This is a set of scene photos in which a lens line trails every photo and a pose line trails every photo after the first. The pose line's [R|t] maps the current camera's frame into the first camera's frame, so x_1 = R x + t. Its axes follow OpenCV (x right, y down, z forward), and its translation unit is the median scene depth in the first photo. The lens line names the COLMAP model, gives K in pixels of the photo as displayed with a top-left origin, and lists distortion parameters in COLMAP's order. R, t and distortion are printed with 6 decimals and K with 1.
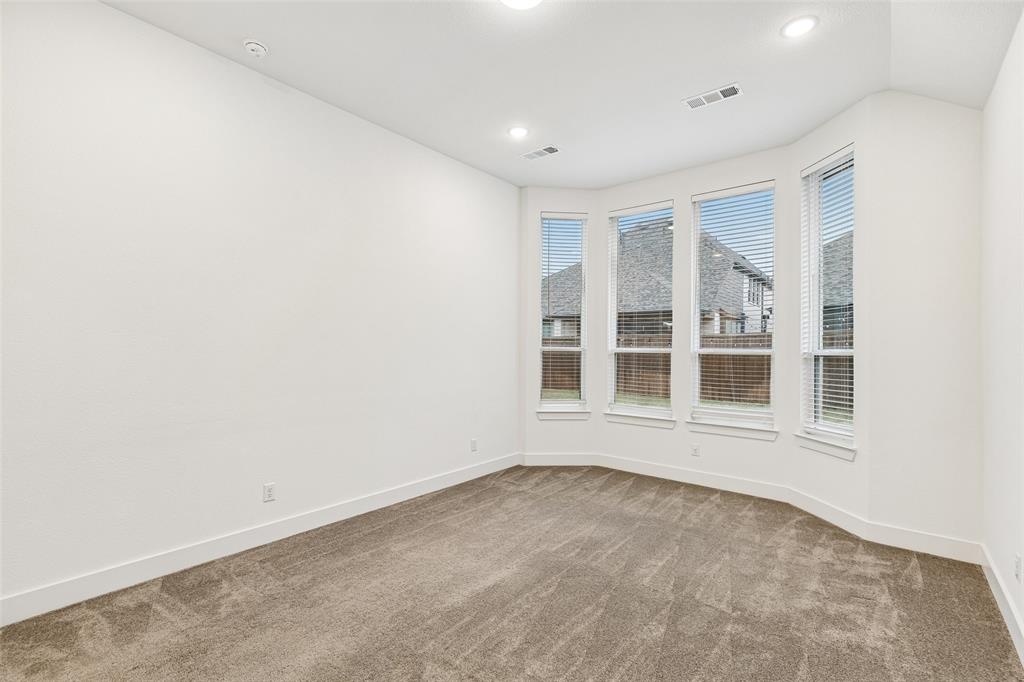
lens RADIAL K [[459.8, 0, 520.2], [0, 459.8, 353.6], [0, 0, 1]] dist [0.010674, -0.002782]
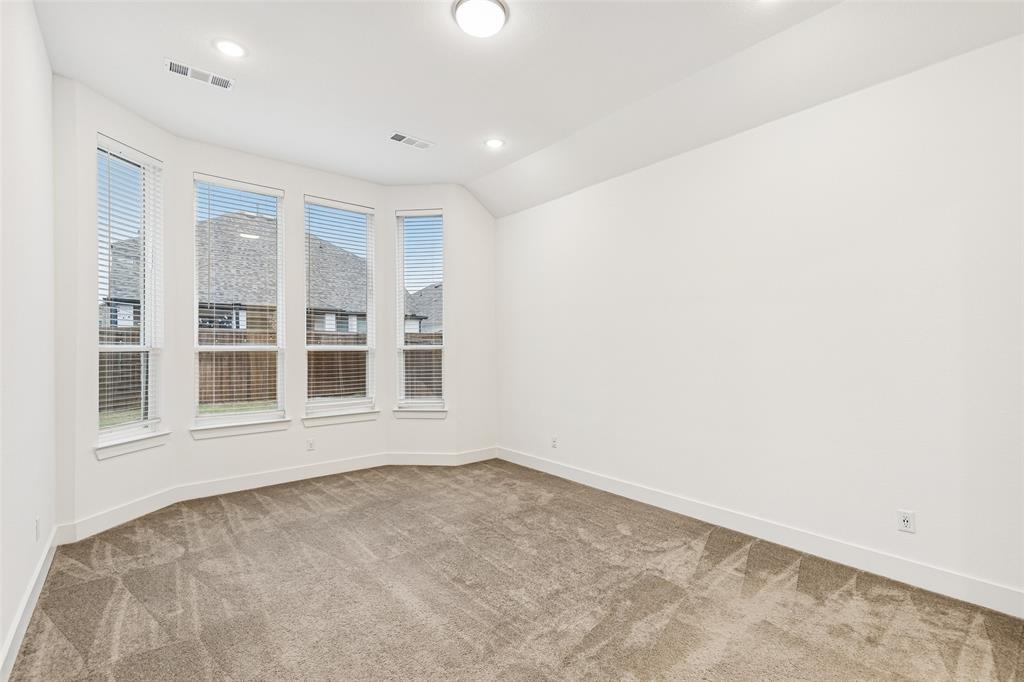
lens RADIAL K [[459.8, 0, 512.2], [0, 459.8, 352.2], [0, 0, 1]] dist [0.010674, -0.002782]
pose [[0.198672, -0.023126, 0.979793, -0.562230], [0.016629, 0.999657, 0.020223, -0.010256], [-0.979925, 0.012275, 0.198988, 0.373628]]
